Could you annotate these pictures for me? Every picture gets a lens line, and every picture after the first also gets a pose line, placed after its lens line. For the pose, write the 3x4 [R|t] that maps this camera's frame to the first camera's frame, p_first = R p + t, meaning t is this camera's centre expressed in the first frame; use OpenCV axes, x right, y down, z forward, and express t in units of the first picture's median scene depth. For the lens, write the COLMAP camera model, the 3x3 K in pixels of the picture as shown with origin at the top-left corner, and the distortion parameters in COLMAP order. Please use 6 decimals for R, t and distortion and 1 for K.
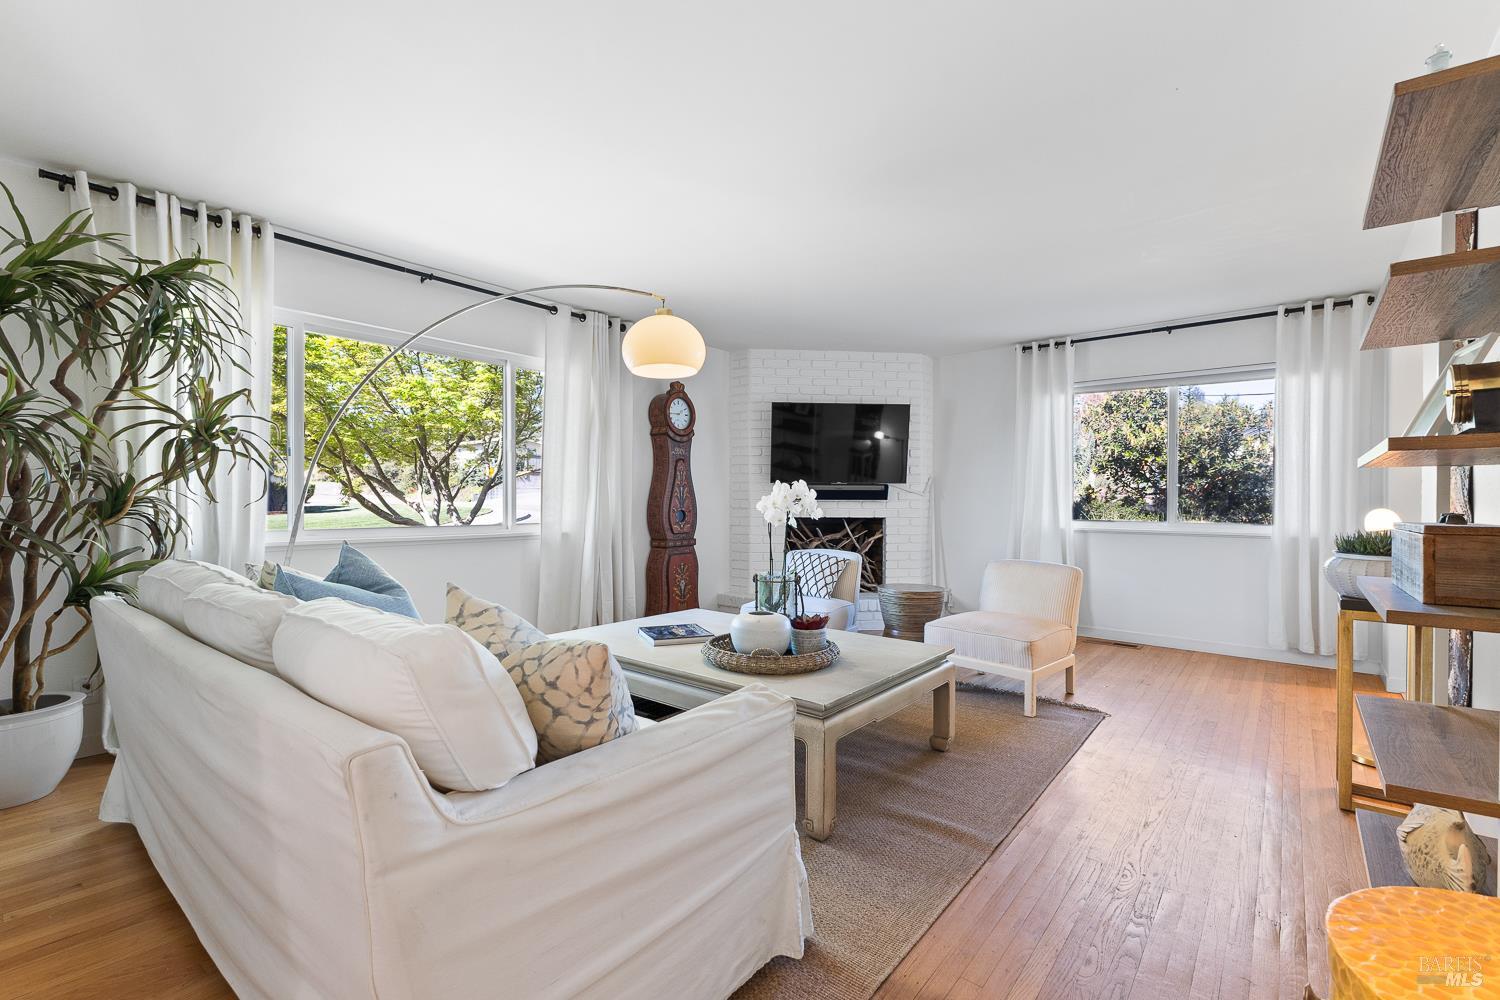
lens RADIAL K [[651.5, 0, 750.0], [0, 651.5, 500.0], [0, 0, 1]] dist [-0.001518, -0.000528]
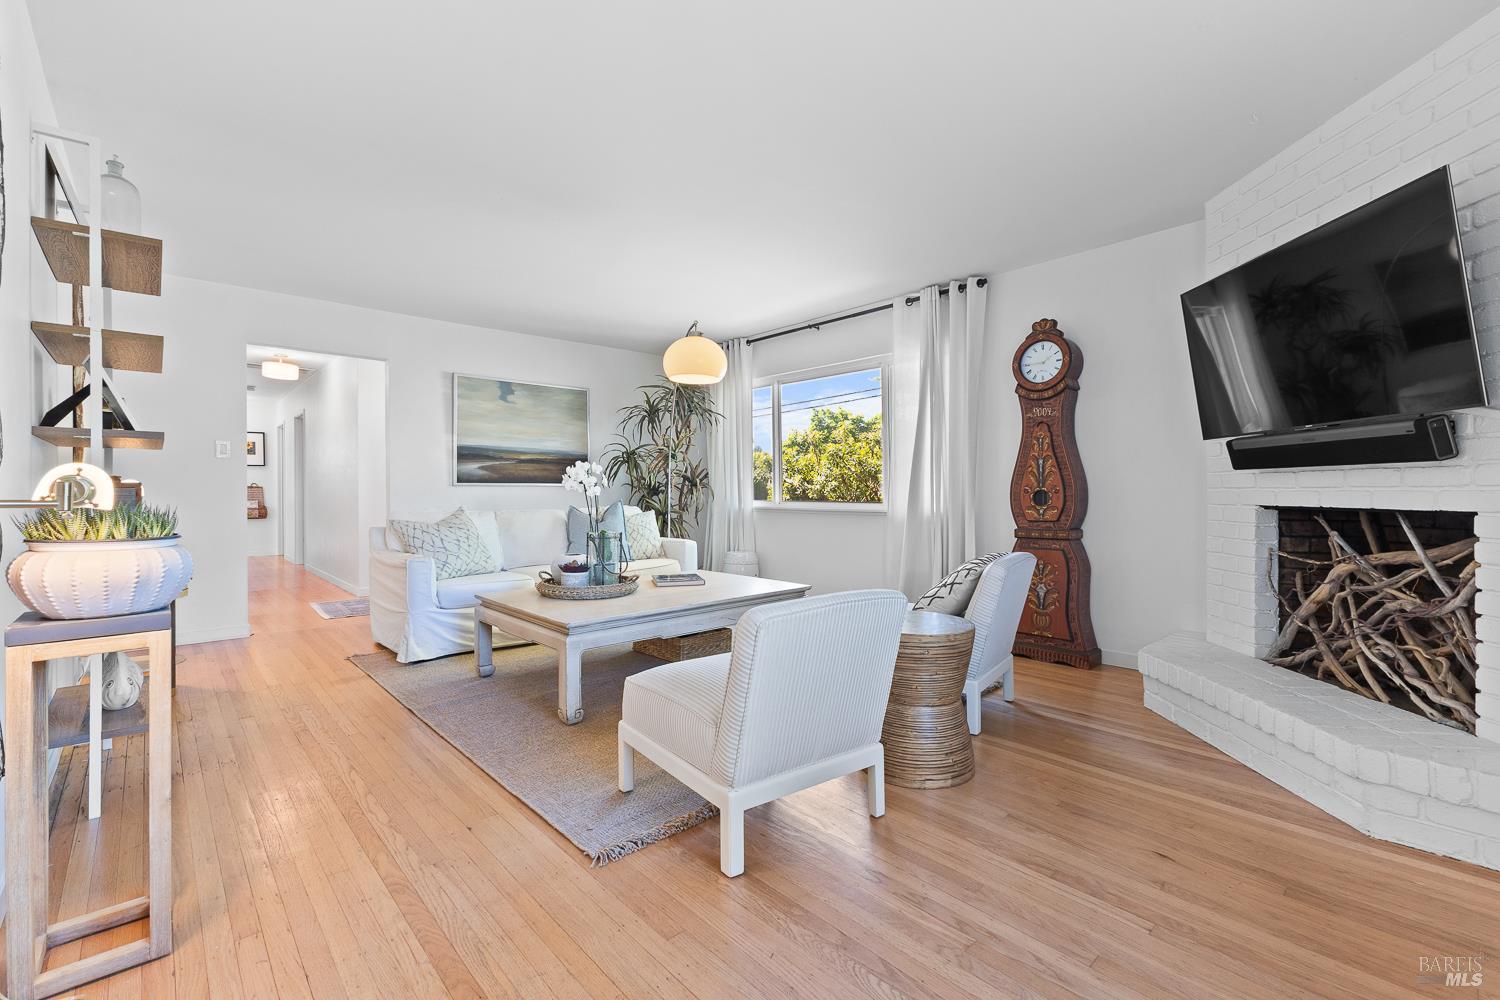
lens RADIAL K [[656.2, 0, 750.0], [0, 656.2, 500.0], [0, 0, 1]] dist [-0.000632, -0.000050]
pose [[-0.150068, 0.005764, -0.988659, 0.684698], [0.004785, 0.999976, 0.005103, 0.020207], [0.988664, -0.003965, -0.150092, 0.784860]]
